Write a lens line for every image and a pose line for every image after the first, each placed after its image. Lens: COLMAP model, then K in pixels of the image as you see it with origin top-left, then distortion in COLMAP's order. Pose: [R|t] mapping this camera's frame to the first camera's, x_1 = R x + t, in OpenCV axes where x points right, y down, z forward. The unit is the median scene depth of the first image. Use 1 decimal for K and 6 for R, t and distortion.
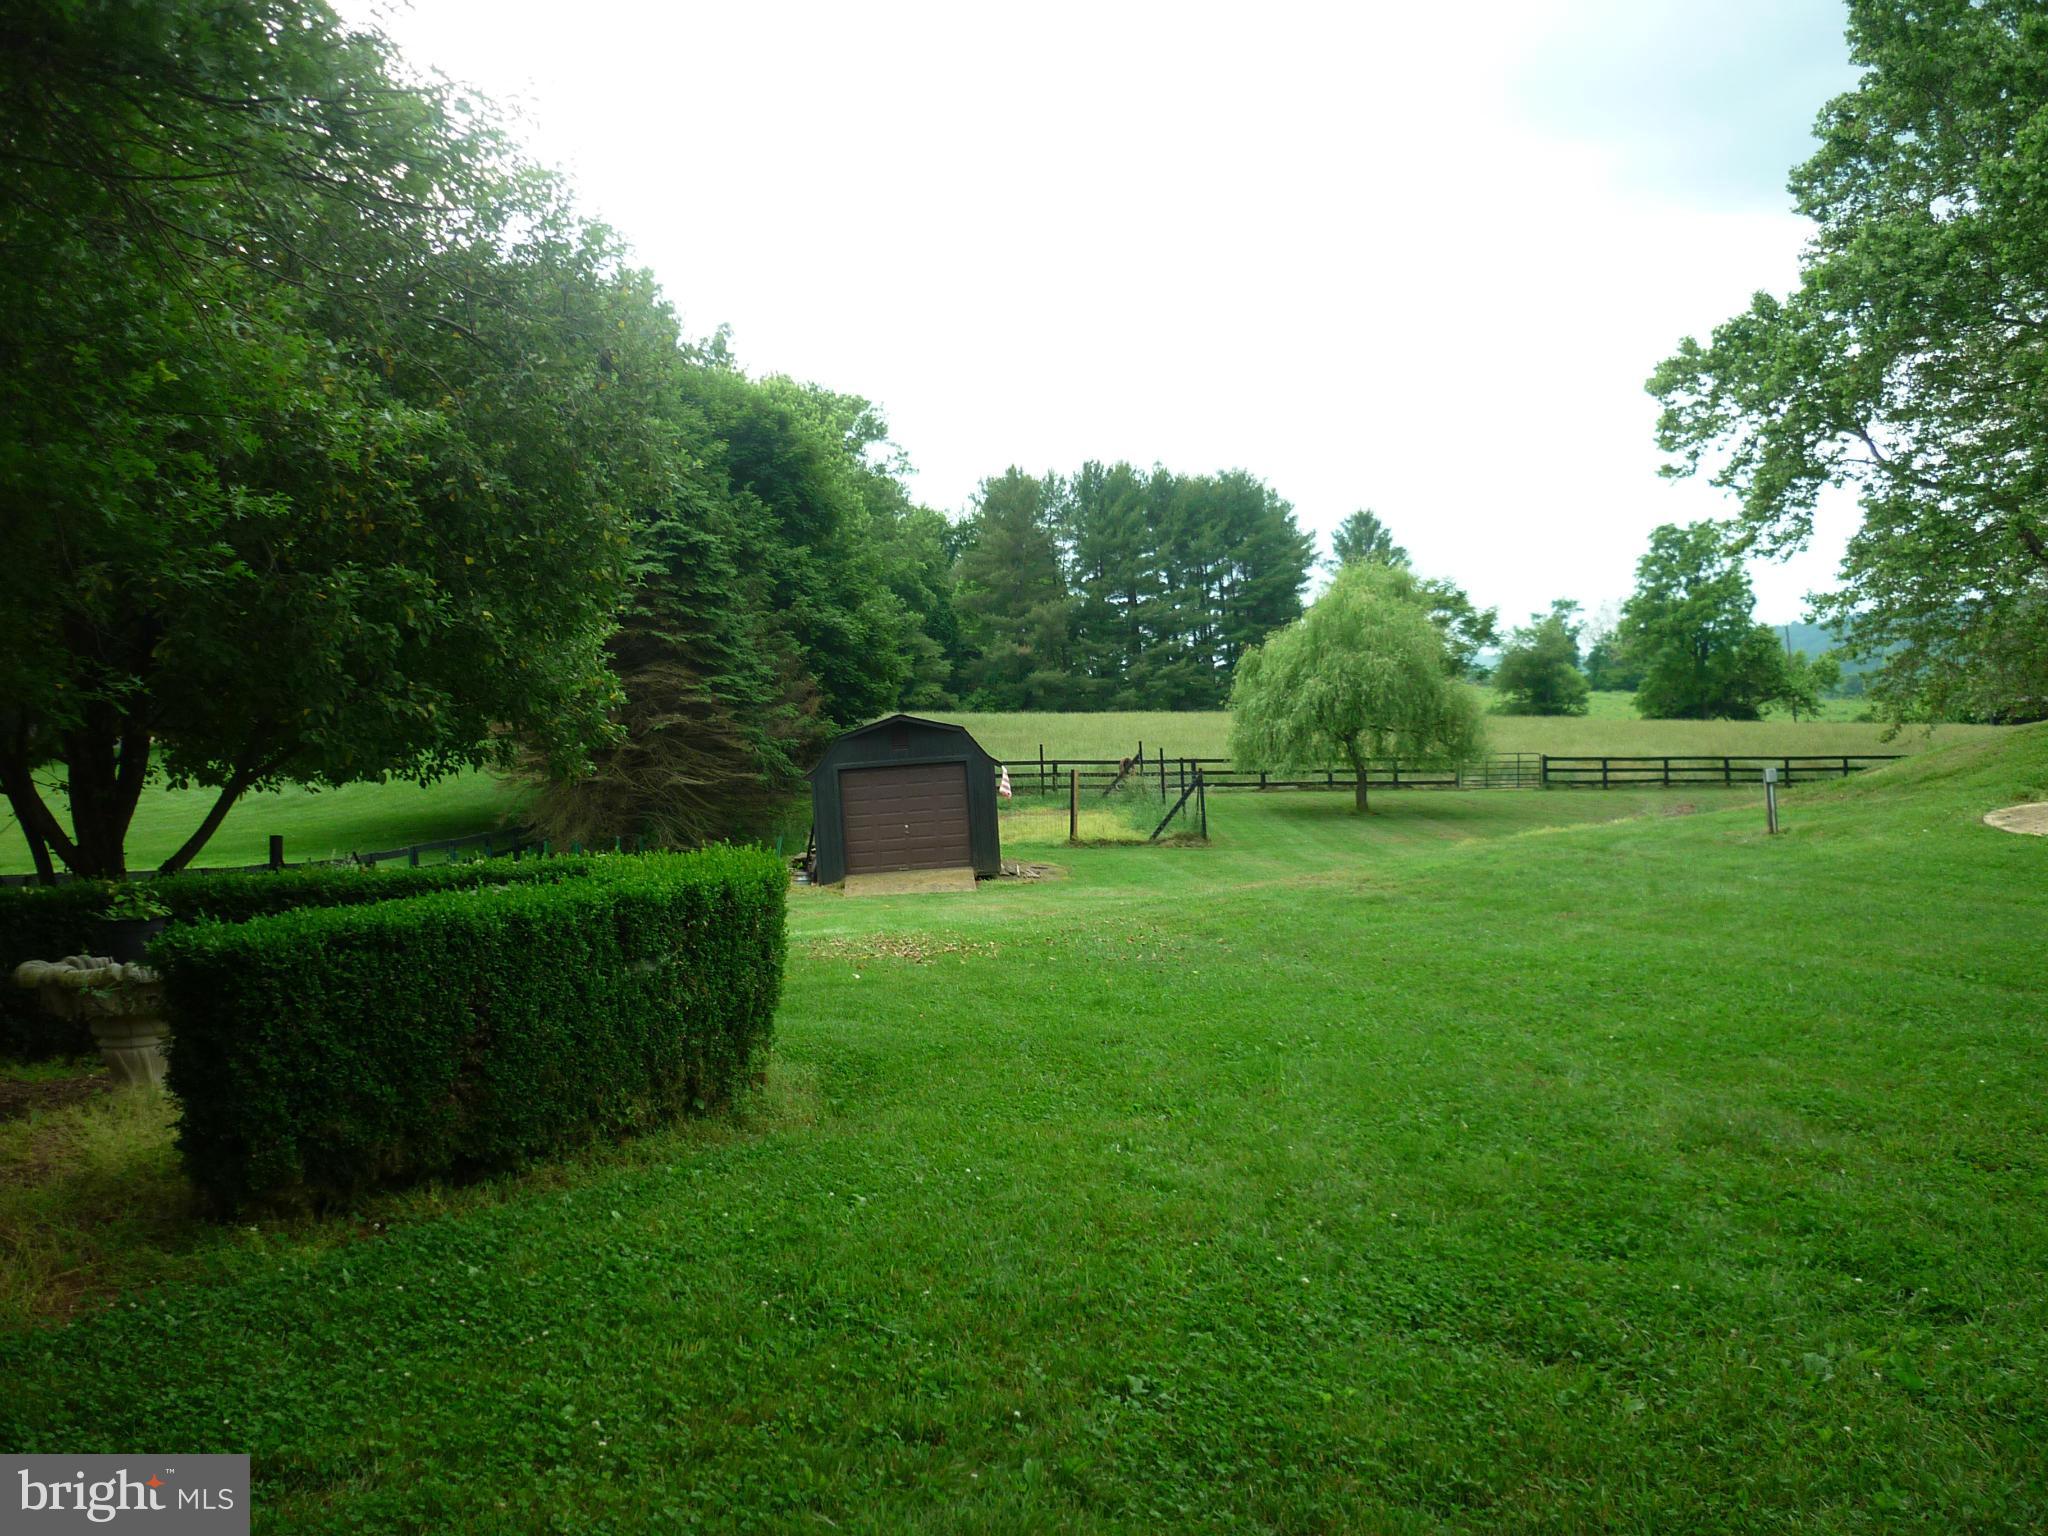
lens RADIAL K [[2075.0, 0, 1022.5], [0, 2075.0, 777.1], [0, 0, 1]] dist [-0.081047, 0.119018]
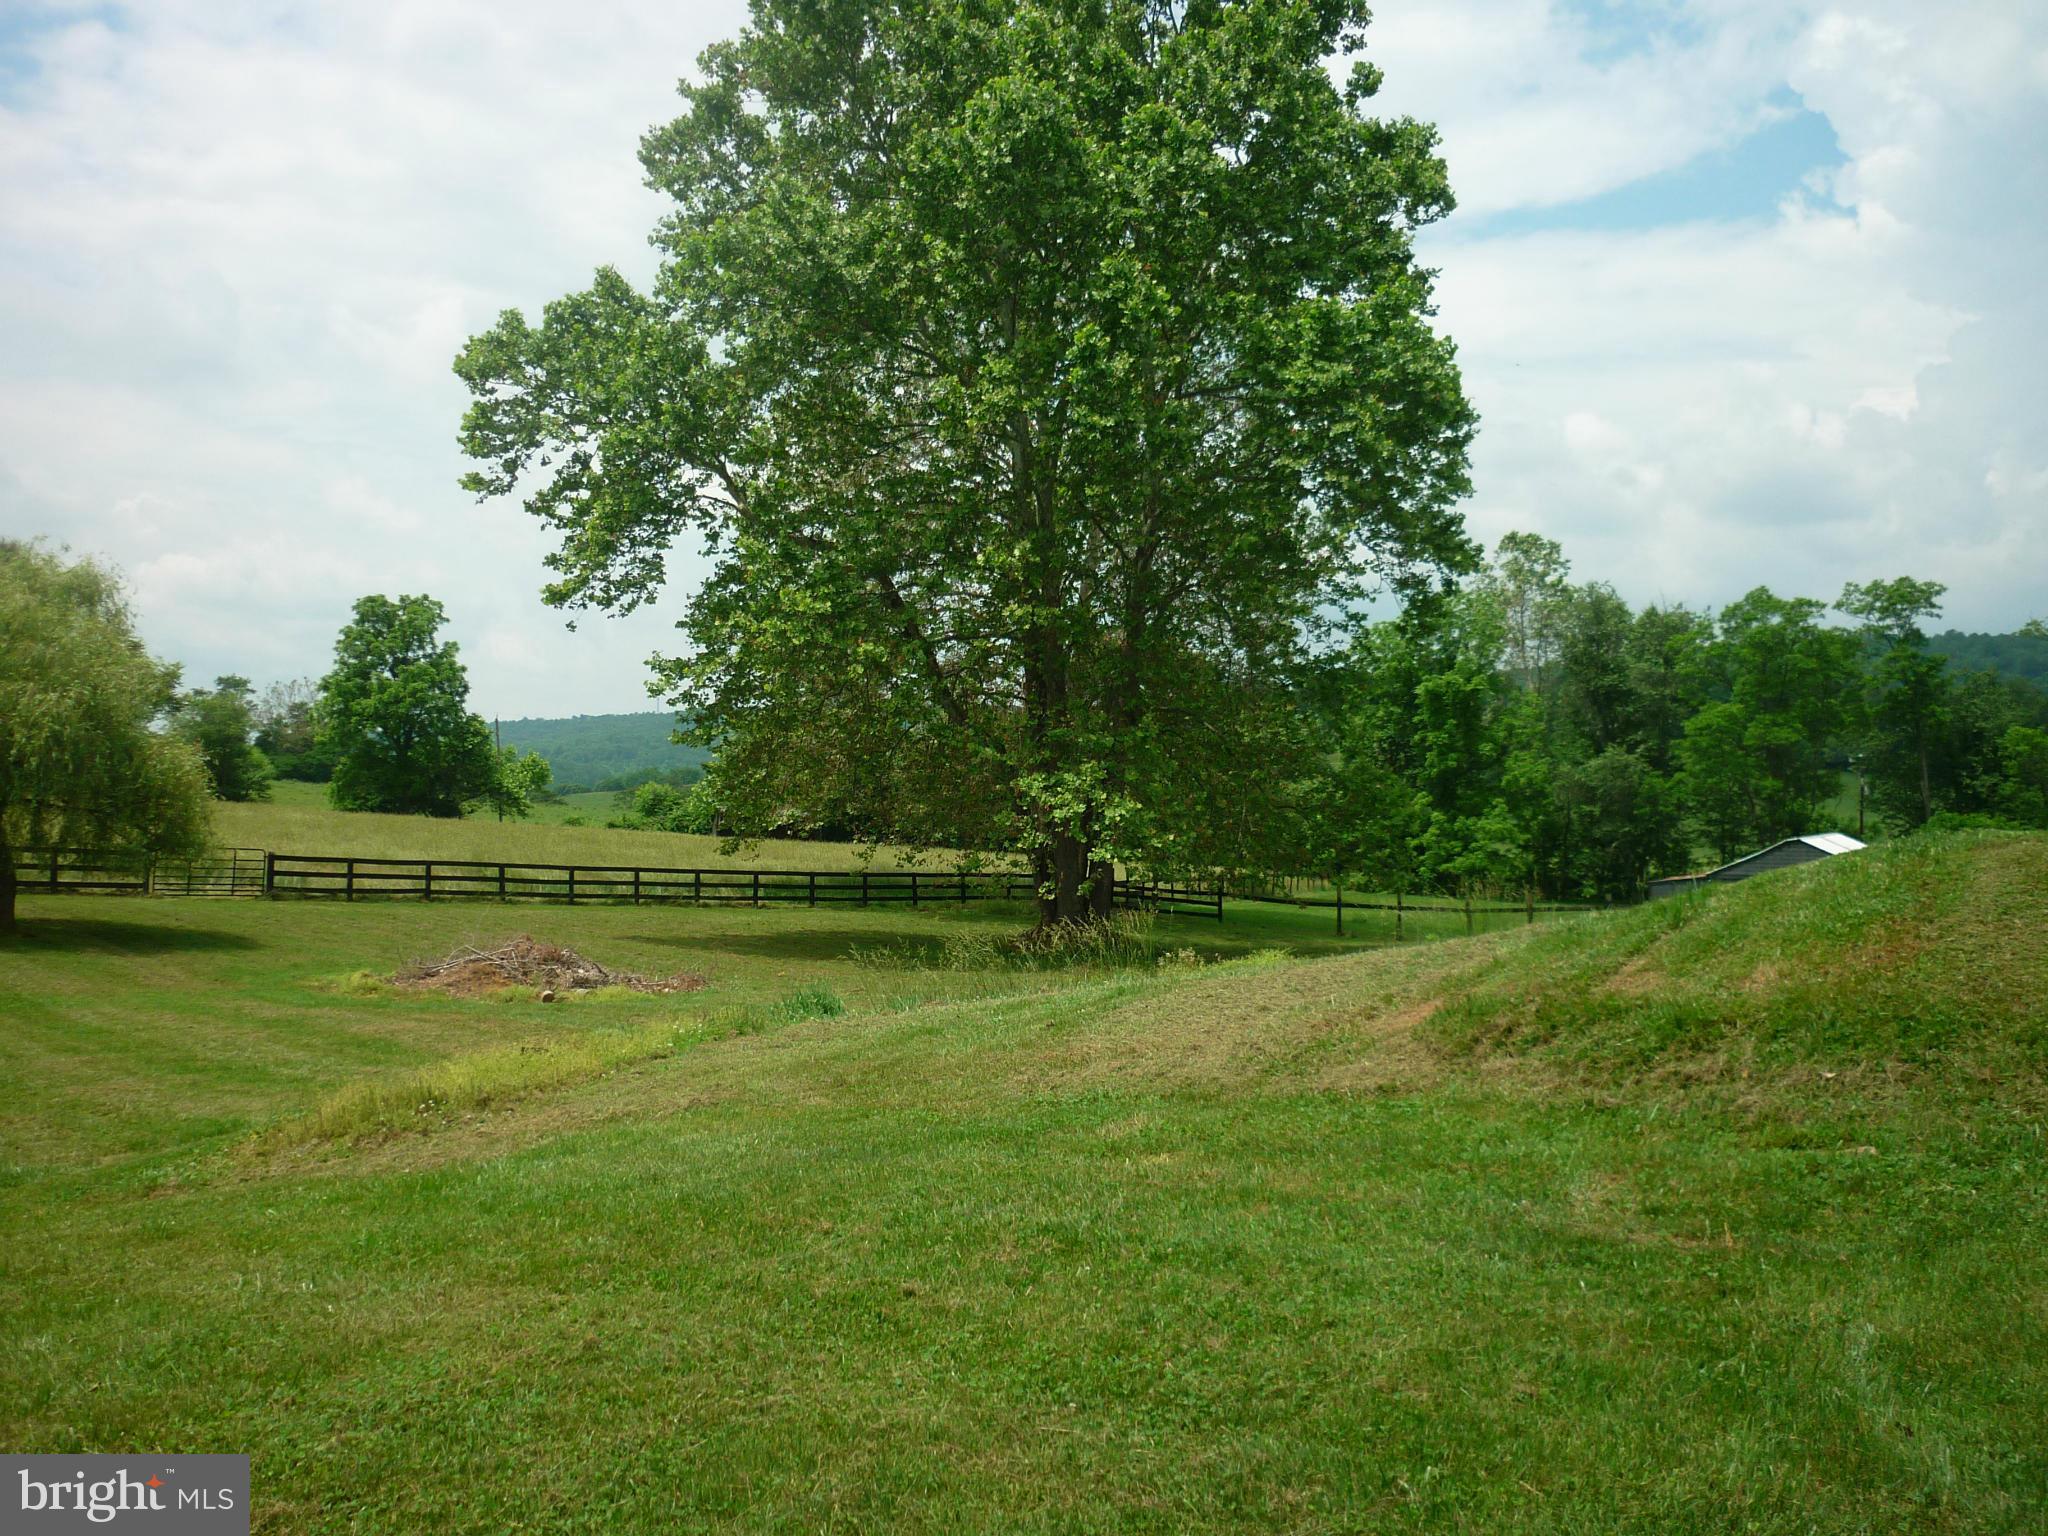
lens RADIAL K [[2118.8, 0, 1109.6], [0, 2118.8, 808.4], [0, 0, 1]] dist [-0.199908, 0.424873]
pose [[0.786454, 0.052281, 0.615432, 0.035080], [-0.032636, 0.998537, -0.043120, -0.004936], [-0.616785, 0.013827, 0.787010, 0.266644]]
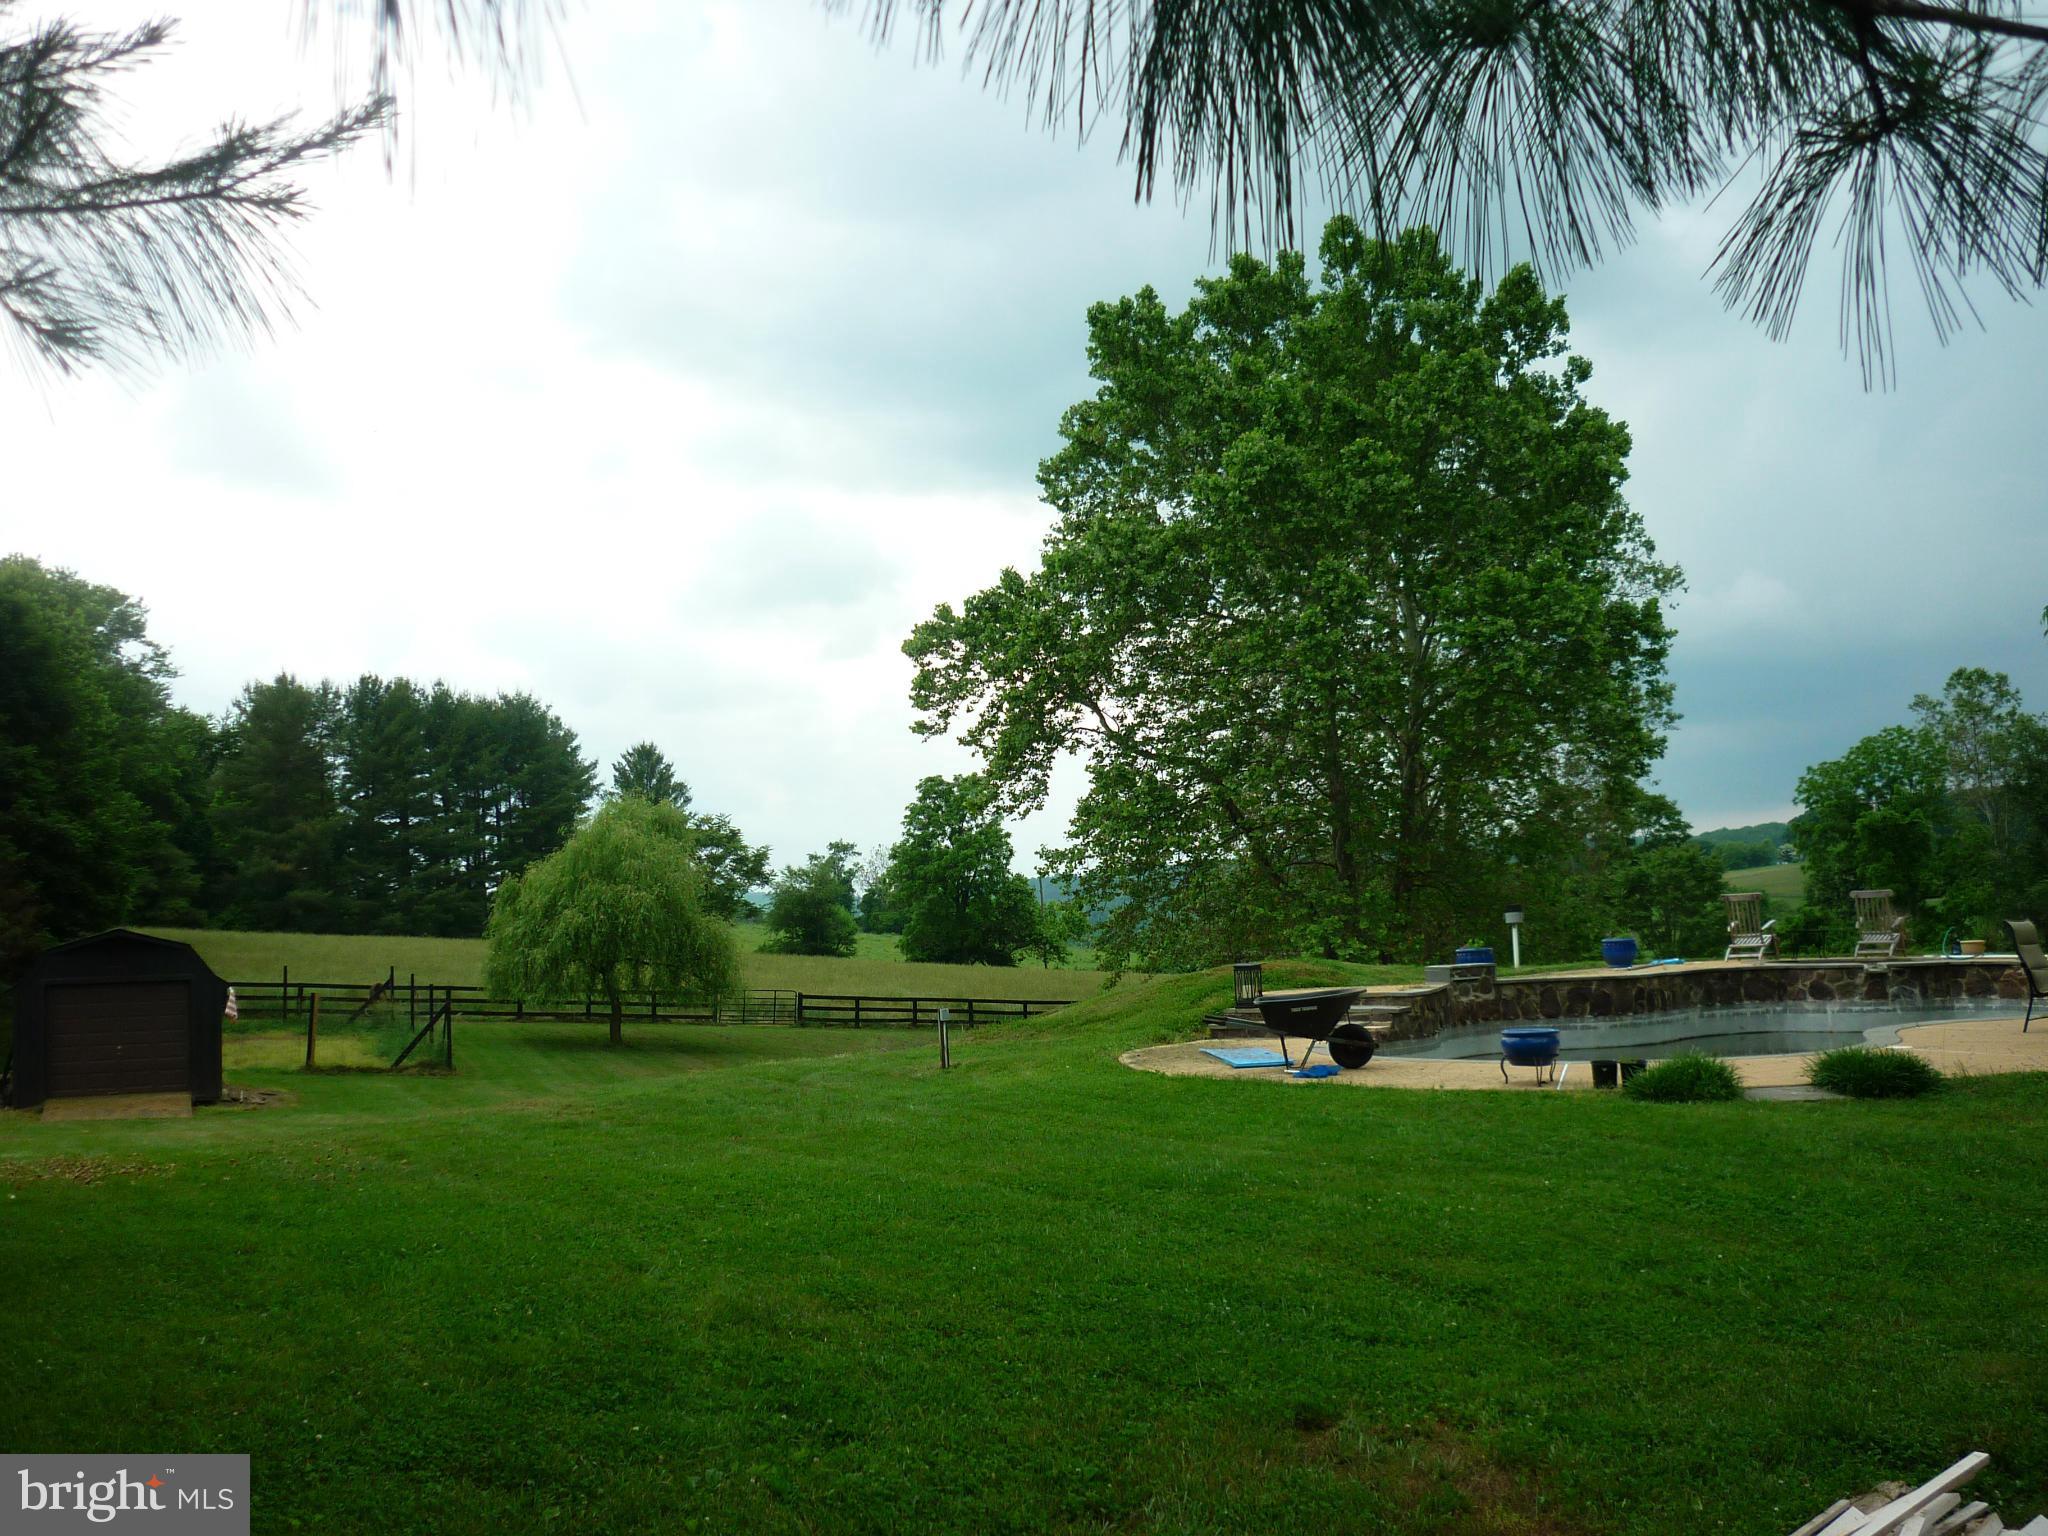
lens RADIAL K [[2075.0, 0, 1022.5], [0, 2075.0, 777.1], [0, 0, 1]] dist [-0.081047, 0.119018]
pose [[0.940917, 0.061645, 0.332978, 0.007766], [-0.023764, 0.992887, -0.116664, 0.000387], [-0.337802, 0.101858, 0.935690, -0.017246]]
